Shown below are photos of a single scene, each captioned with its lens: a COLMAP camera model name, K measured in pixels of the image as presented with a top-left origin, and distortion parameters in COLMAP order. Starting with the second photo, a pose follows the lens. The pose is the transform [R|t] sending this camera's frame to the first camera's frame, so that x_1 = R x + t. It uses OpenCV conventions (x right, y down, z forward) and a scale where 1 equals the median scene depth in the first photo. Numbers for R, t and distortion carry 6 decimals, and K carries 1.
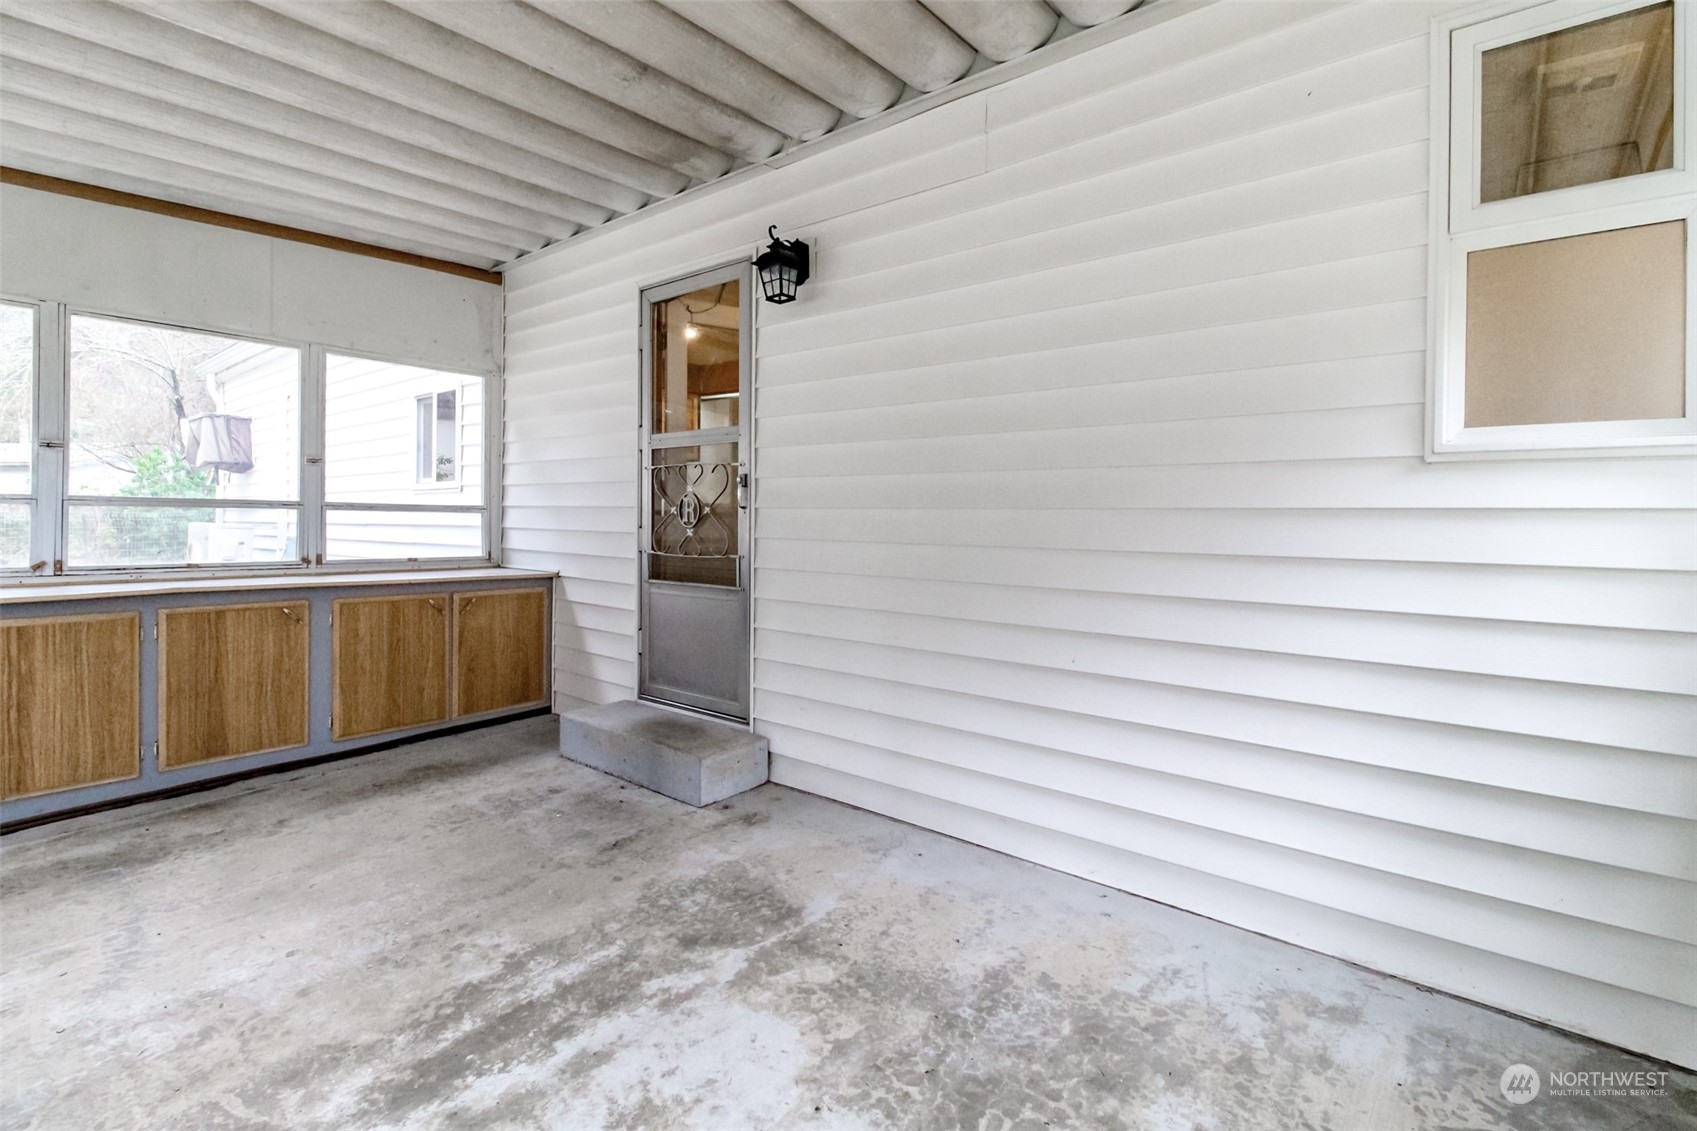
lens RADIAL K [[789.3, 0, 853.7], [0, 789.3, 526.4], [0, 0, 1]] dist [0.019412, -0.014163]
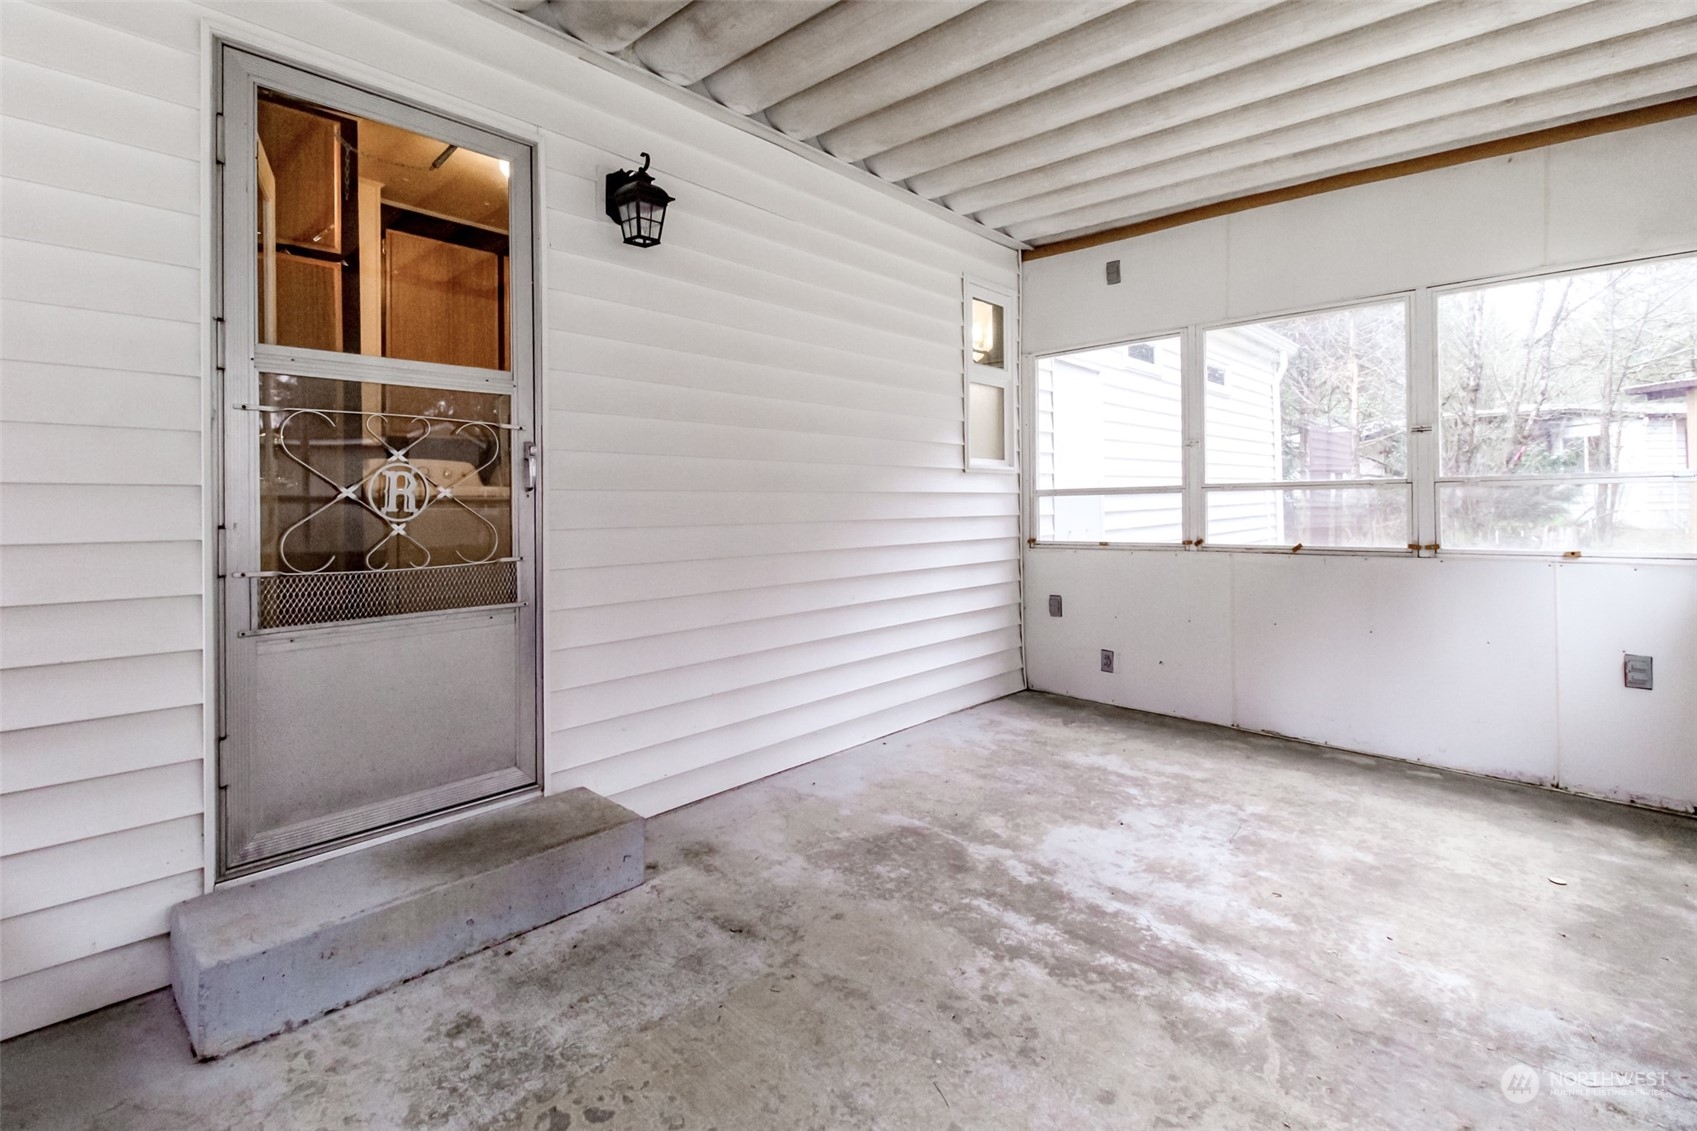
lens RADIAL K [[777.8, 0, 848.7], [0, 777.8, 504.6], [0, 0, 1]] dist [0.017791, -0.013438]
pose [[0.062697, -0.013233, 0.997945, -1.346039], [0.019293, 0.999741, 0.012045, -0.020998], [-0.997846, 0.018498, 0.062936, 1.085623]]
